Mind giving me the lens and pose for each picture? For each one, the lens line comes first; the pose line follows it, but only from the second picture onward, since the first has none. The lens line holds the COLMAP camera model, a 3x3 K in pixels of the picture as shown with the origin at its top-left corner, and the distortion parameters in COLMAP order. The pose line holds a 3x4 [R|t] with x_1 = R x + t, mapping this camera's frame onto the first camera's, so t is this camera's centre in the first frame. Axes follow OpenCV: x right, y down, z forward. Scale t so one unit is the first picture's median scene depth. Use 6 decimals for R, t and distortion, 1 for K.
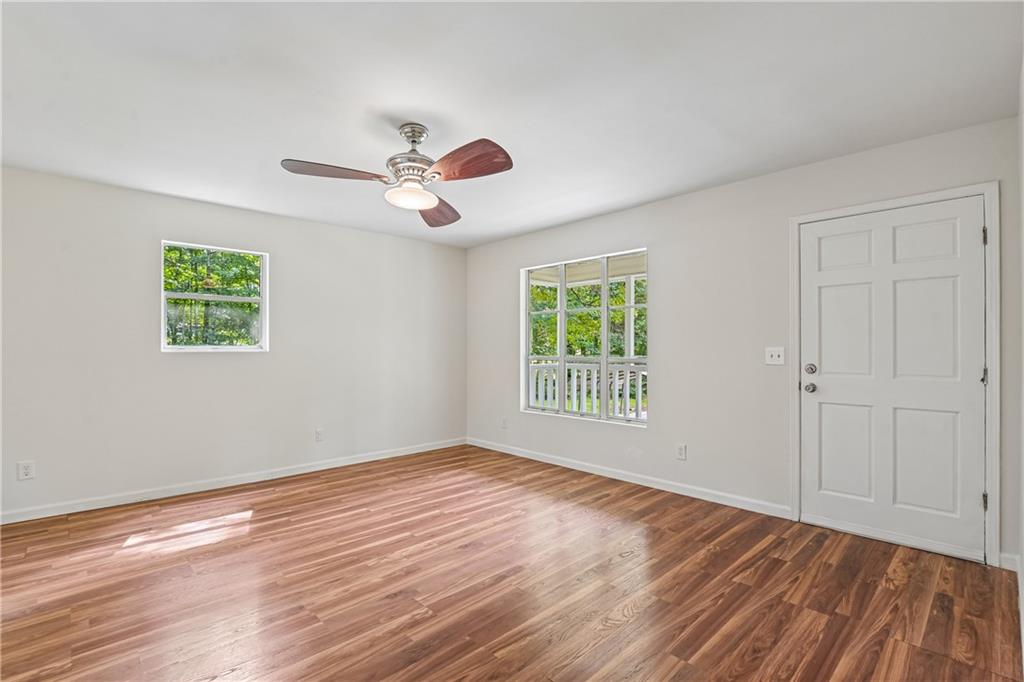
lens RADIAL K [[472.5, 0, 512.6], [0, 472.5, 344.6], [0, 0, 1]] dist [-0.002279, -0.004710]
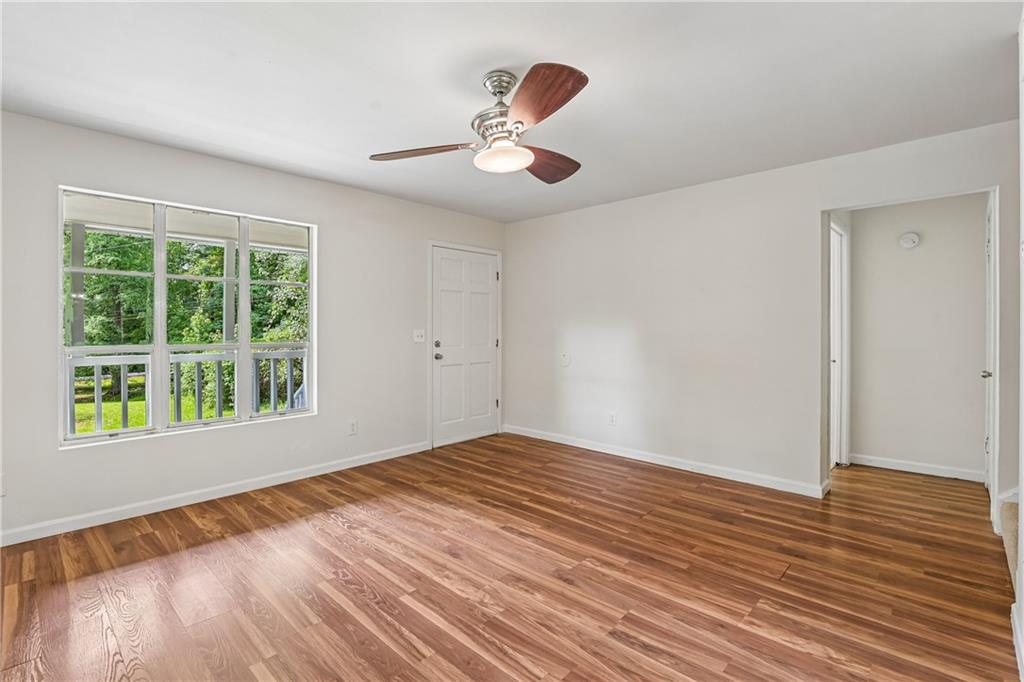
lens RADIAL K [[472.5, 0, 515.3], [0, 472.5, 334.0], [0, 0, 1]] dist [-0.002279, -0.004710]
pose [[-0.056785, -0.009916, 0.998337, -0.877966], [-0.001940, 0.999950, 0.009822, 0.004544], [-0.998385, -0.001379, -0.056801, 0.834757]]
